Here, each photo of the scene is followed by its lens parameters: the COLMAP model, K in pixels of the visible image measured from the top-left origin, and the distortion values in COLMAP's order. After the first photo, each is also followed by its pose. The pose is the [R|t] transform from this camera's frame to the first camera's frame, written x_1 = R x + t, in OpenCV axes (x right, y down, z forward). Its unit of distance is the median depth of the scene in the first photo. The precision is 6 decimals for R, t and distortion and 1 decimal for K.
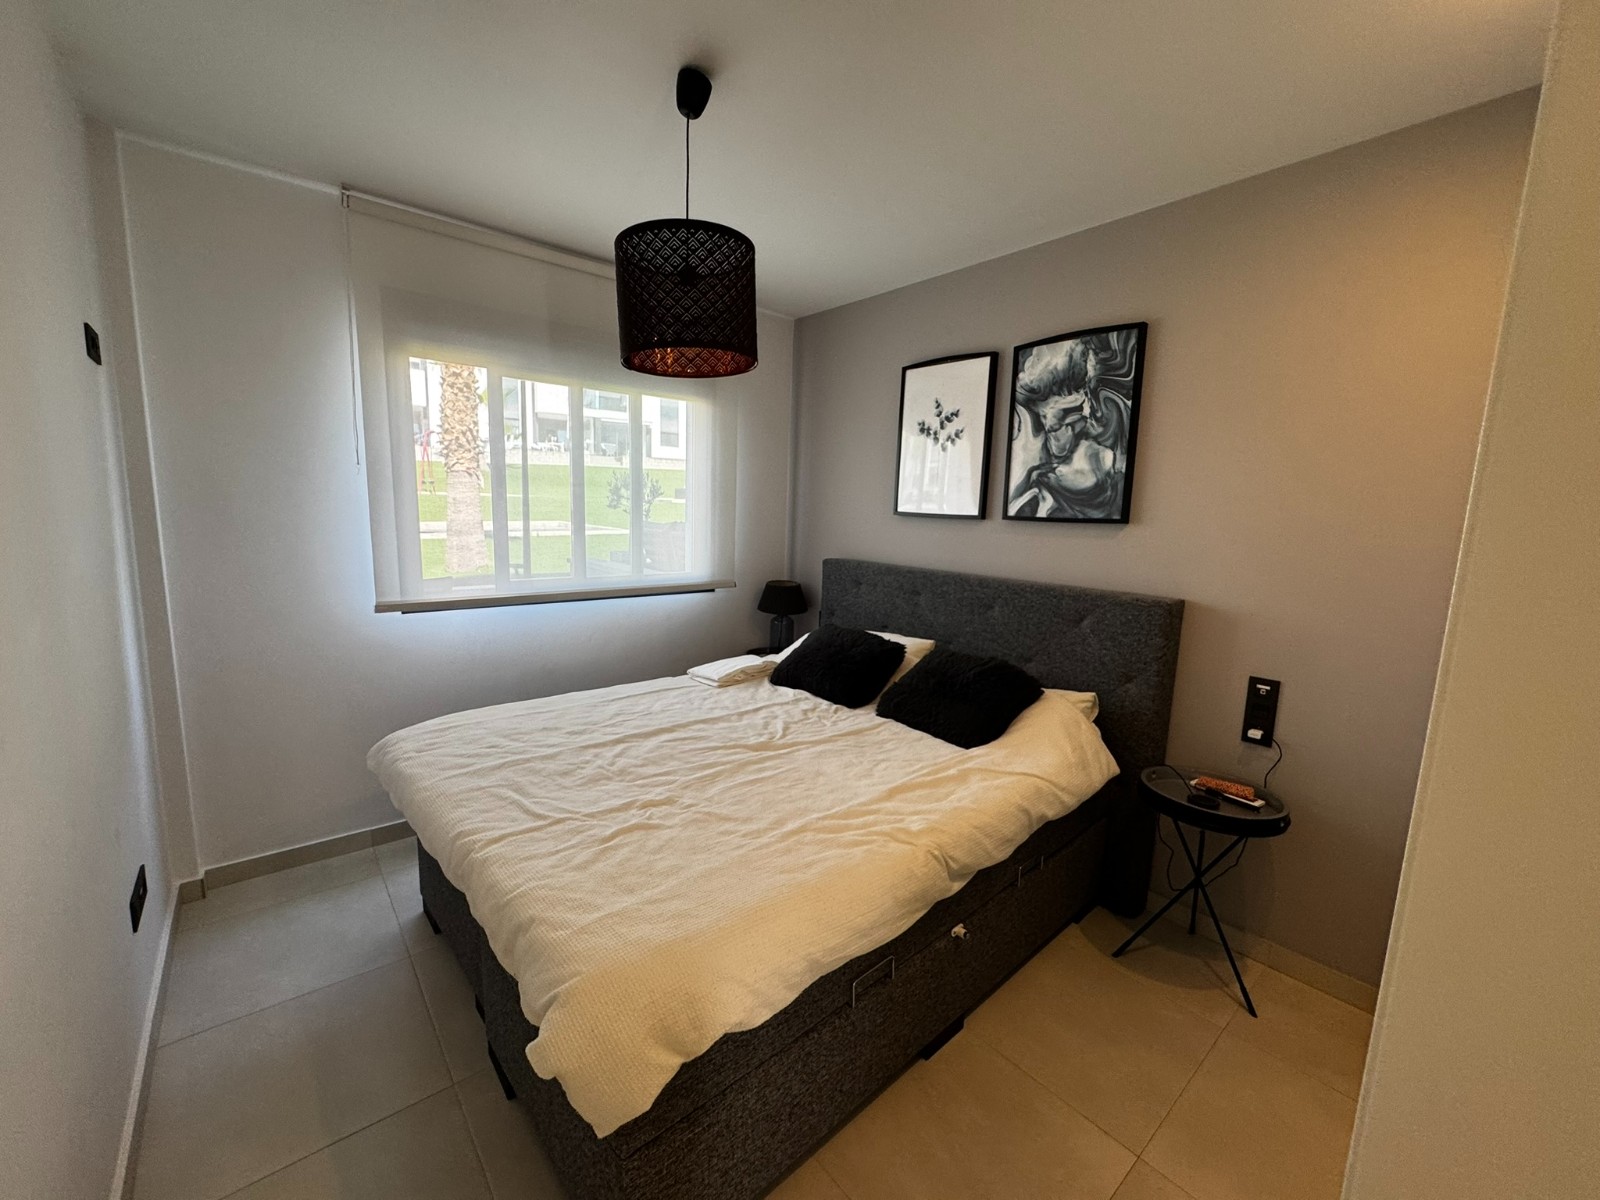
lens RADIAL K [[640.9, 0, 800.0], [0, 640.9, 600.0], [0, 0, 1]] dist [-0.002103, -0.000346]
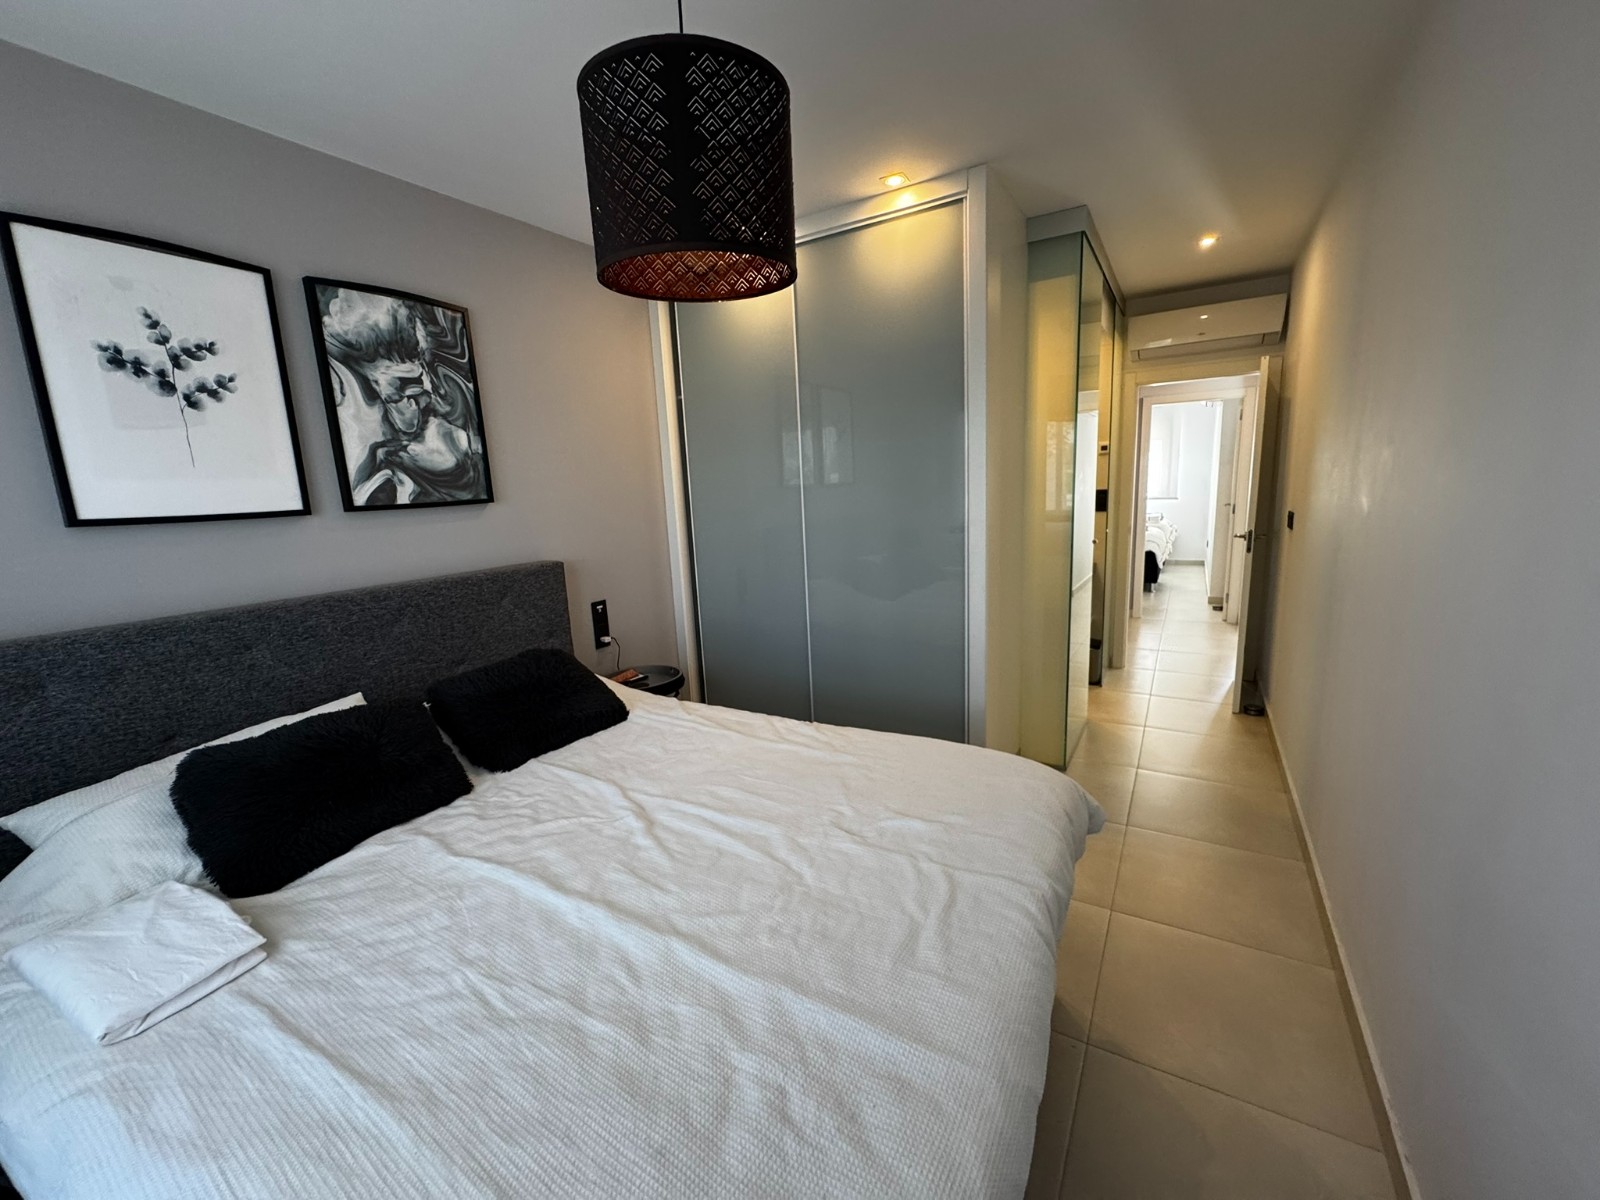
lens RADIAL K [[640.9, 0, 800.0], [0, 640.9, 600.0], [0, 0, 1]] dist [-0.002103, -0.000346]
pose [[-0.321556, -0.187897, 0.928061, -0.622595], [0.174431, 0.951586, 0.253097, -0.136098], [-0.930685, 0.243267, -0.273213, 0.803055]]
